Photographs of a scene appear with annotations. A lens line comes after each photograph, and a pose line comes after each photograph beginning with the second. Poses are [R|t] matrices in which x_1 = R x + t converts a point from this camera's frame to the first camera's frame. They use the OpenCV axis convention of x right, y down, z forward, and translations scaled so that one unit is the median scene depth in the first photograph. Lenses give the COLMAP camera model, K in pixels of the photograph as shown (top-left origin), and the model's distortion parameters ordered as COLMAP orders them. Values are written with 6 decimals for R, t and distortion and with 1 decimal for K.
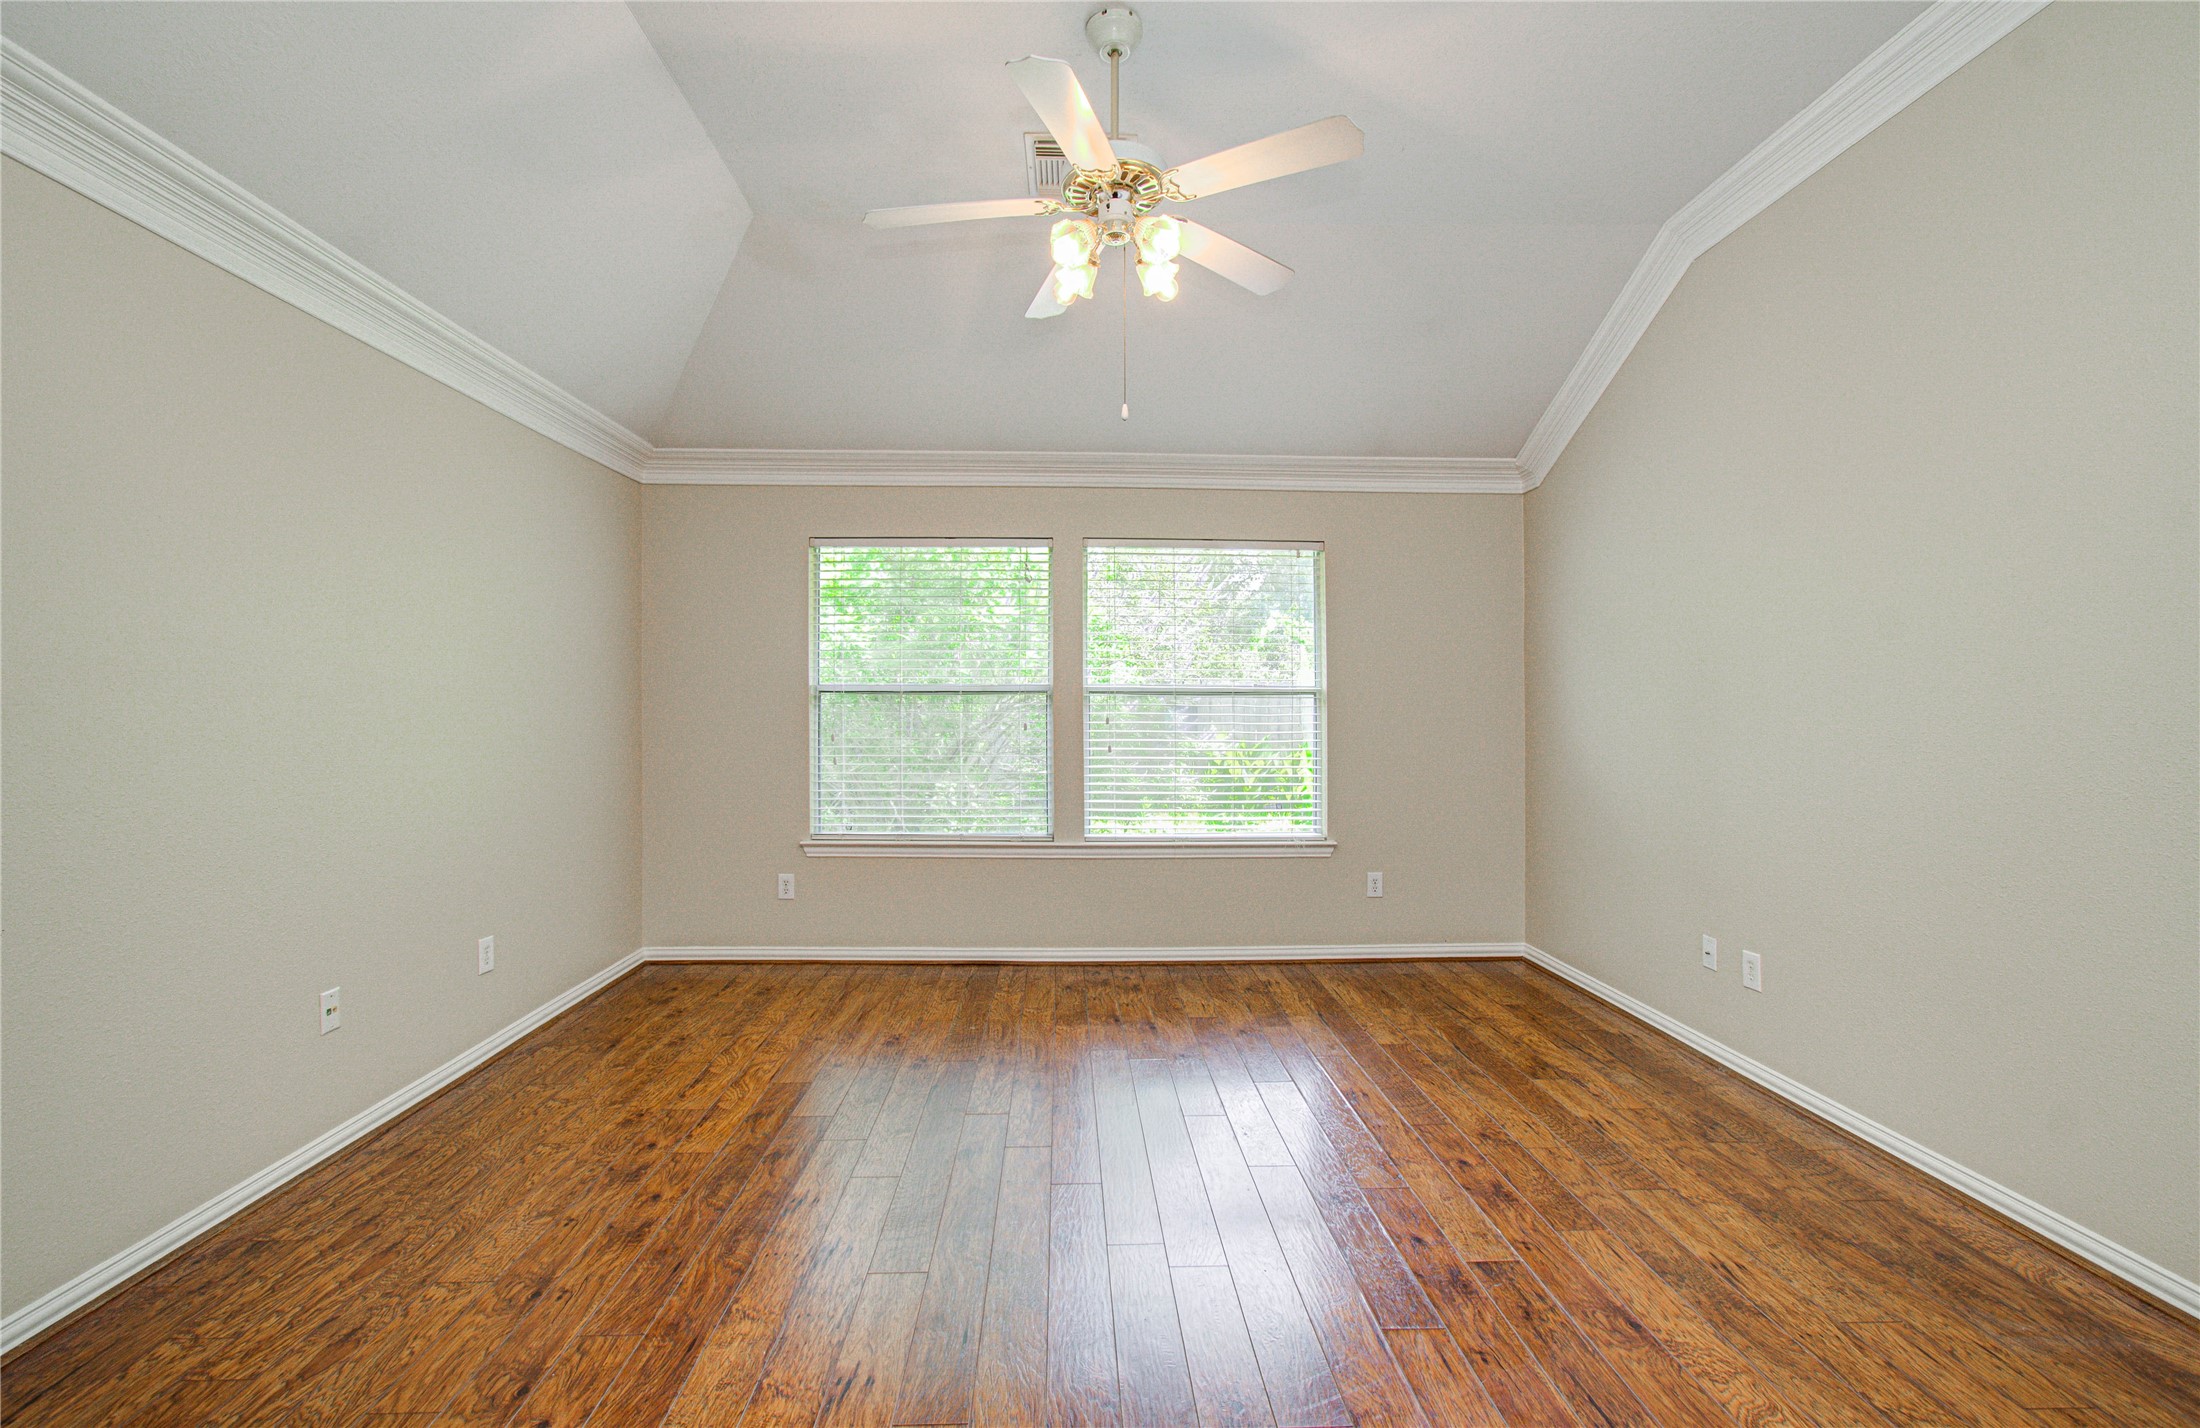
lens RADIAL K [[975.3, 0, 1106.6], [0, 975.3, 707.4], [0, 0, 1]] dist [-0.008513, 0.000379]
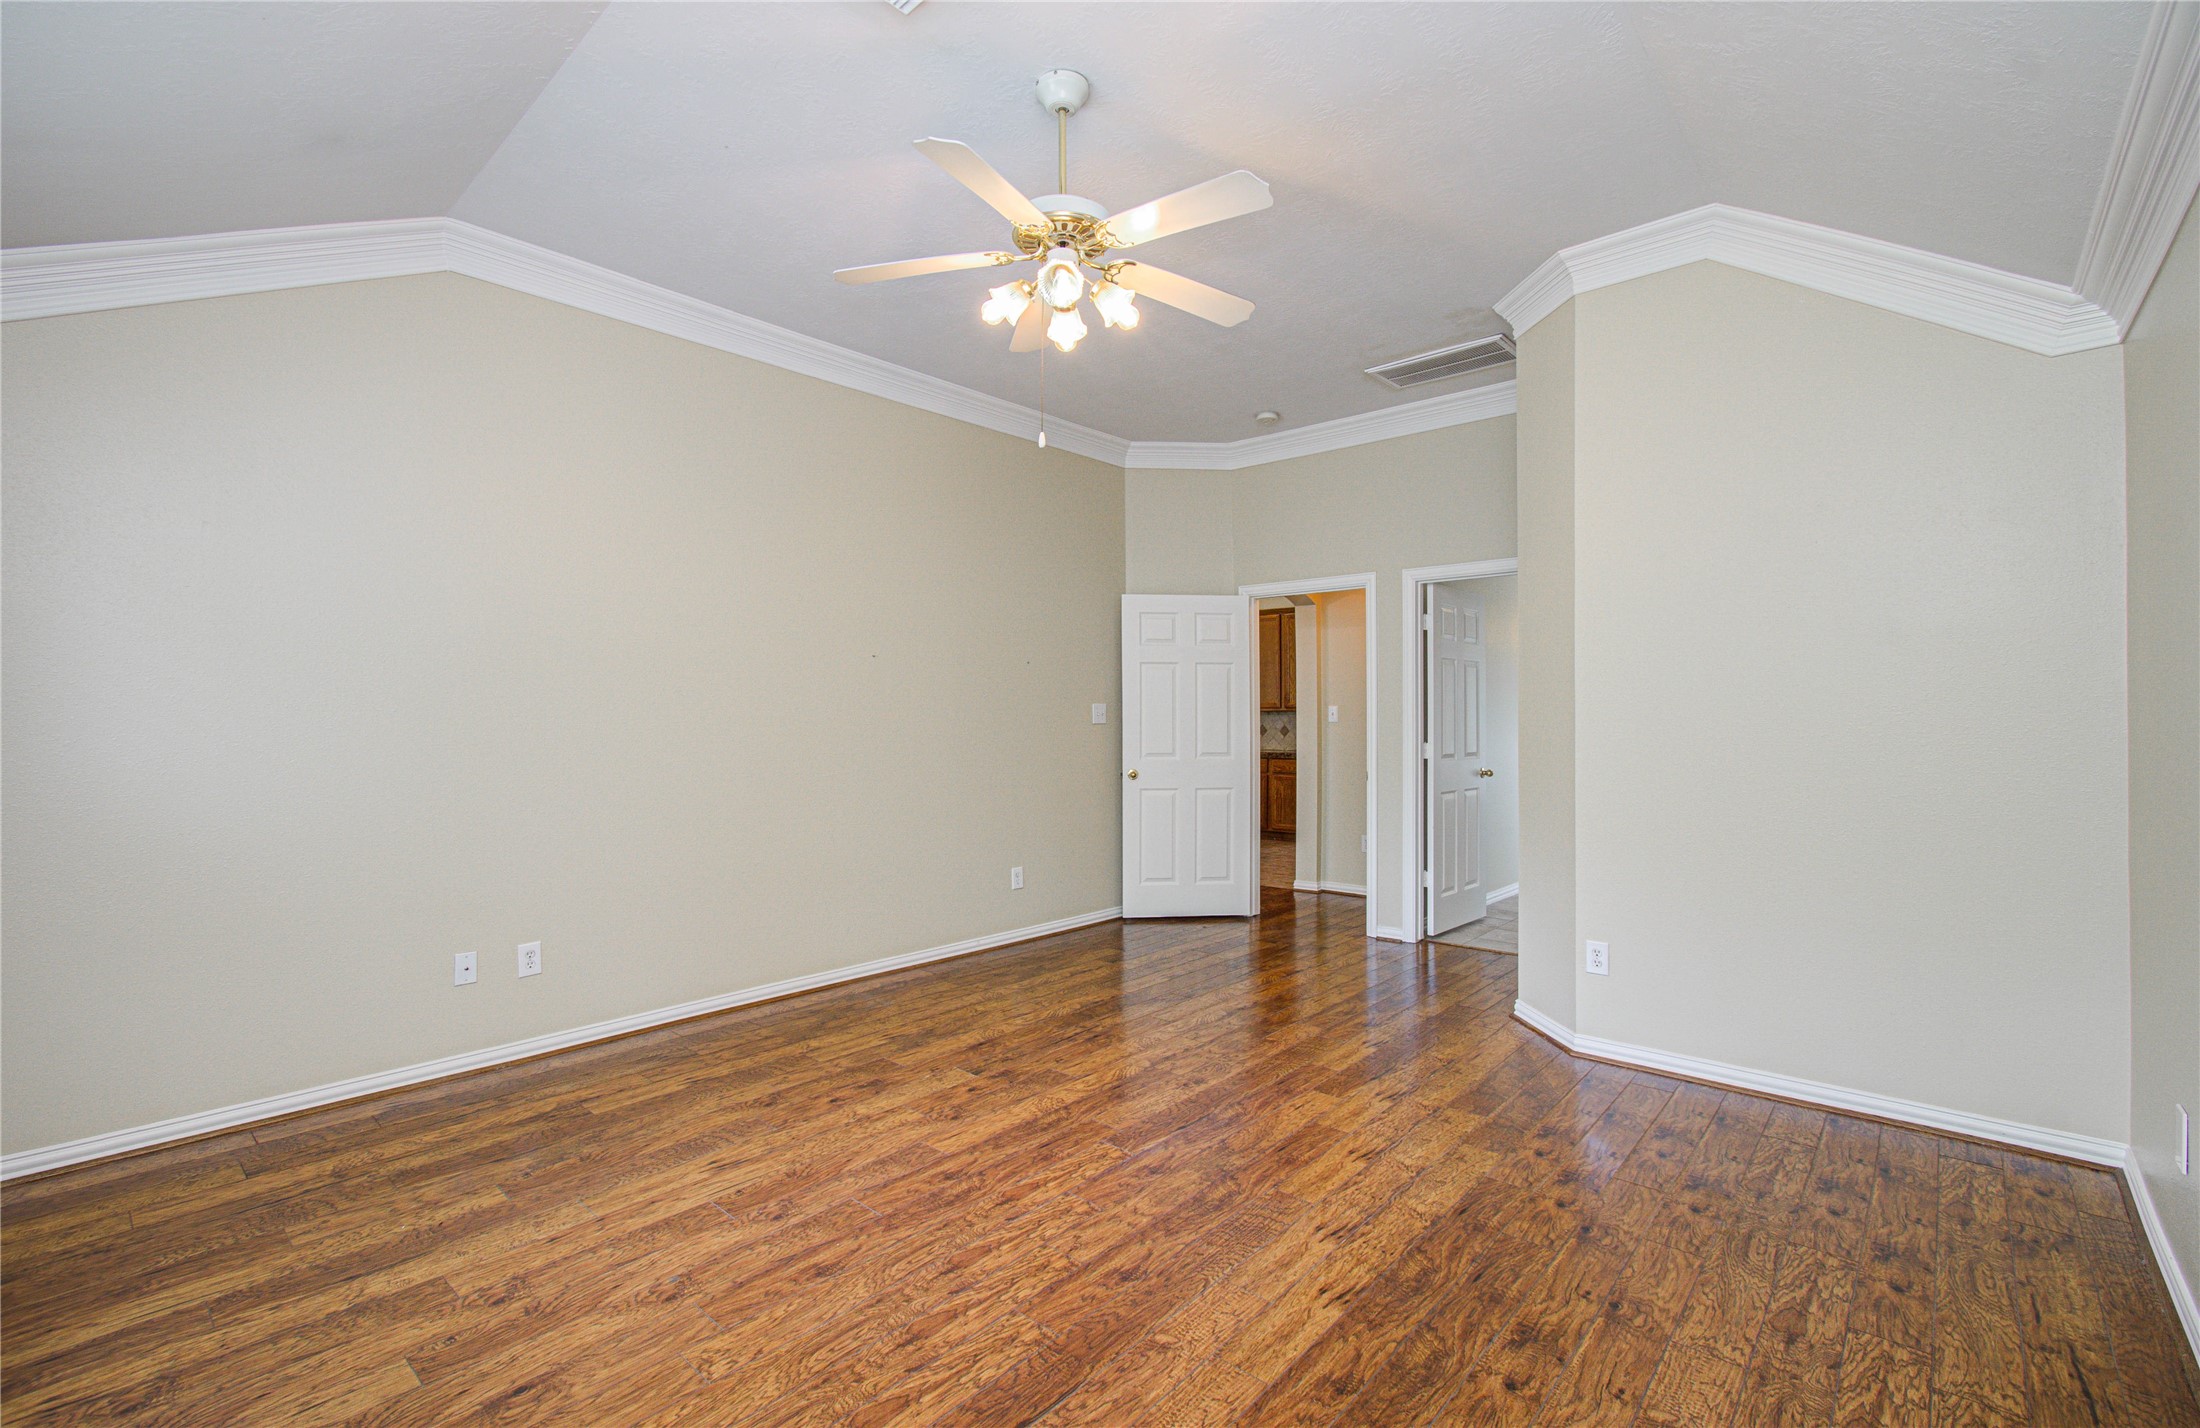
lens RADIAL K [[975.3, 0, 1097.8], [0, 975.3, 713.2], [0, 0, 1]] dist [-0.008513, 0.000379]
pose [[-0.725065, 0.005905, 0.688655, -0.602654], [0.003573, 0.999982, -0.004813, -0.003912], [-0.688672, -0.001029, -0.725073, 1.409934]]
